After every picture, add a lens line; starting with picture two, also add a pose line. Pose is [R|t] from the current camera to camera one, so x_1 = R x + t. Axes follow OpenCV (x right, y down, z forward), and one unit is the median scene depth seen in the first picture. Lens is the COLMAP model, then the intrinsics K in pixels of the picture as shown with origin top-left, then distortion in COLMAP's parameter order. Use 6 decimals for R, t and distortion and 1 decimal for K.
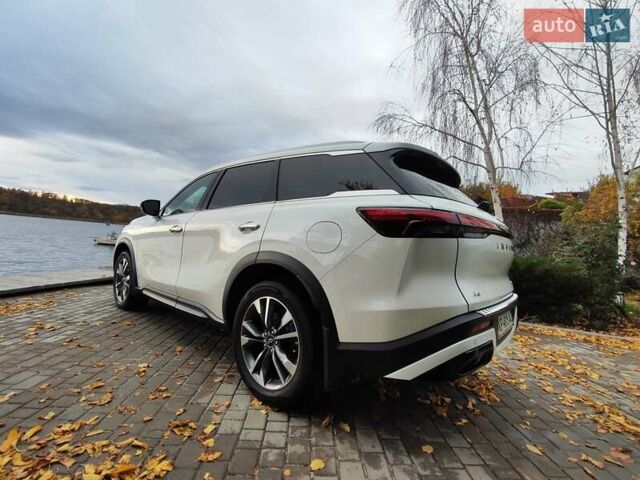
lens RADIAL K [[289.7, 0, 317.7], [0, 289.7, 242.7], [0, 0, 1]] dist [-0.001354, 0.000283]
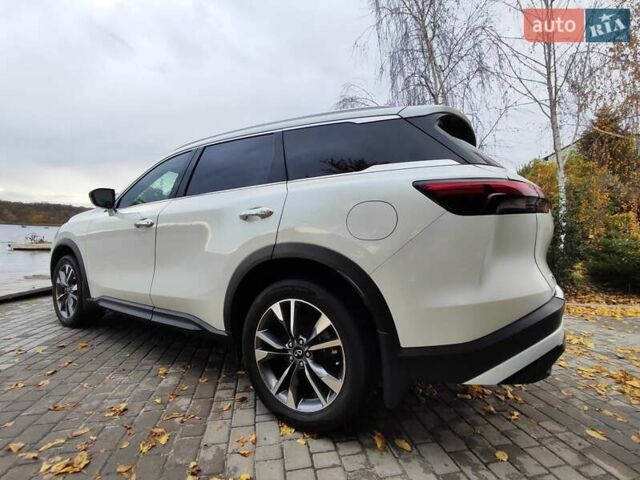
lens RADIAL K [[289.7, 0, 317.7], [0, 289.7, 242.7], [0, 0, 1]] dist [-0.001354, 0.000283]
pose [[0.985053, -0.058248, 0.162103, -0.218555], [0.052846, 0.997901, 0.037442, 0.003911], [-0.163944, -0.028316, 0.986063, 0.194709]]
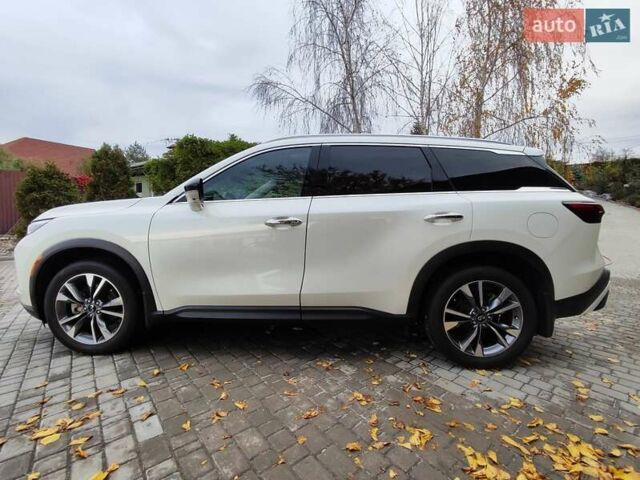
lens RADIAL K [[289.7, 0, 317.7], [0, 289.7, 242.7], [0, 0, 1]] dist [-0.001354, 0.000283]
pose [[0.791564, -0.113768, 0.600403, -1.294856], [0.045658, 0.990781, 0.127545, -0.126656], [-0.609378, -0.073547, 0.789461, 0.499829]]
